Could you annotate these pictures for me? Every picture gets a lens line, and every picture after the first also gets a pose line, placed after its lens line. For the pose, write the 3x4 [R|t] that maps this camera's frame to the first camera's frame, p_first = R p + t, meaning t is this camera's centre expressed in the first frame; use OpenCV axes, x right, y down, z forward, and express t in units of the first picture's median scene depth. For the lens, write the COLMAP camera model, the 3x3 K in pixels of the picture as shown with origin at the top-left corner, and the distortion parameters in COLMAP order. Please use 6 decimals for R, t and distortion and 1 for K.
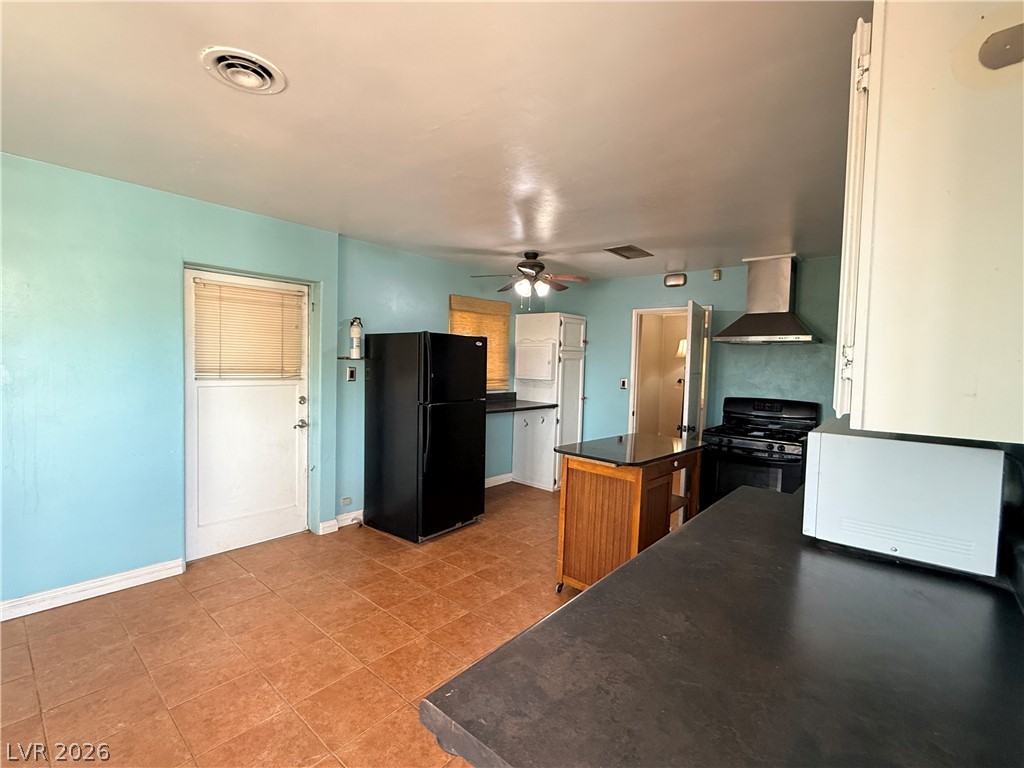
lens RADIAL K [[466.6, 0, 511.8], [0, 466.6, 381.6], [0, 0, 1]] dist [0.001186, 0.000542]
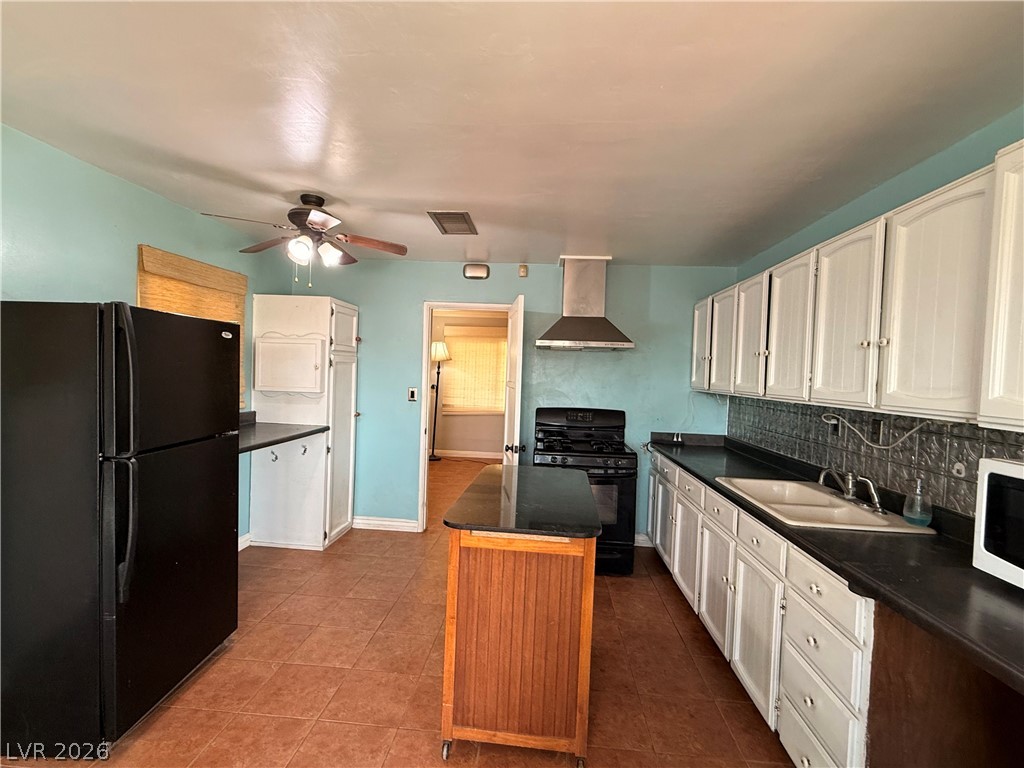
lens RADIAL K [[466.6, 0, 508.9], [0, 466.6, 385.5], [0, 0, 1]] dist [0.001186, 0.000542]
pose [[0.802107, -0.017329, 0.596928, -0.118558], [0.013770, 0.999850, 0.010524, -0.019420], [-0.597021, -0.000222, 0.802226, 0.304744]]
